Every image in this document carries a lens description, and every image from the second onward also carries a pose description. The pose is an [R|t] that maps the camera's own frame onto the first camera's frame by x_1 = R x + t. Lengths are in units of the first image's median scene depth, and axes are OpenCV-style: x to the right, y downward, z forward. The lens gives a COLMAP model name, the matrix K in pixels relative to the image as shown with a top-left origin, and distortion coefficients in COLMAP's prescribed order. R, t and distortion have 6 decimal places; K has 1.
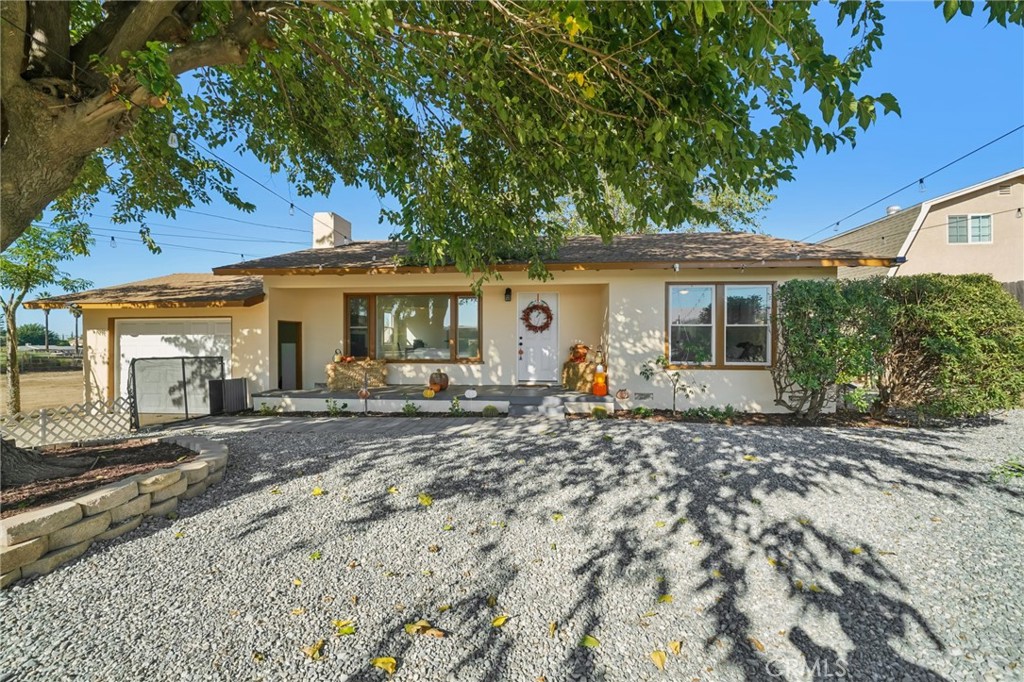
lens RADIAL K [[426.3, 0, 510.7], [0, 426.3, 345.1], [0, 0, 1]] dist [-0.017223, 0.000042]
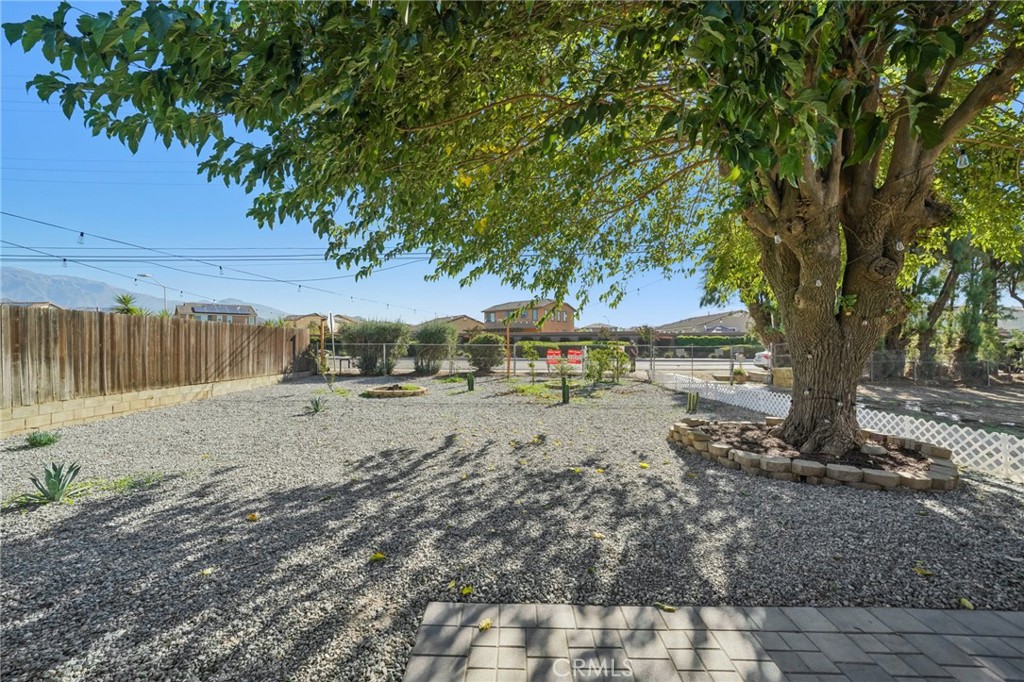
lens RADIAL K [[412.7, 0, 512.0], [0, 412.7, 341.0], [0, 0, 1]] dist [0.000509, 0.000031]
pose [[-0.996211, 0.008961, -0.086508, 0.147500], [0.008902, 0.999960, 0.001072, -0.112972], [0.086514, 0.000298, -0.996251, 2.448921]]
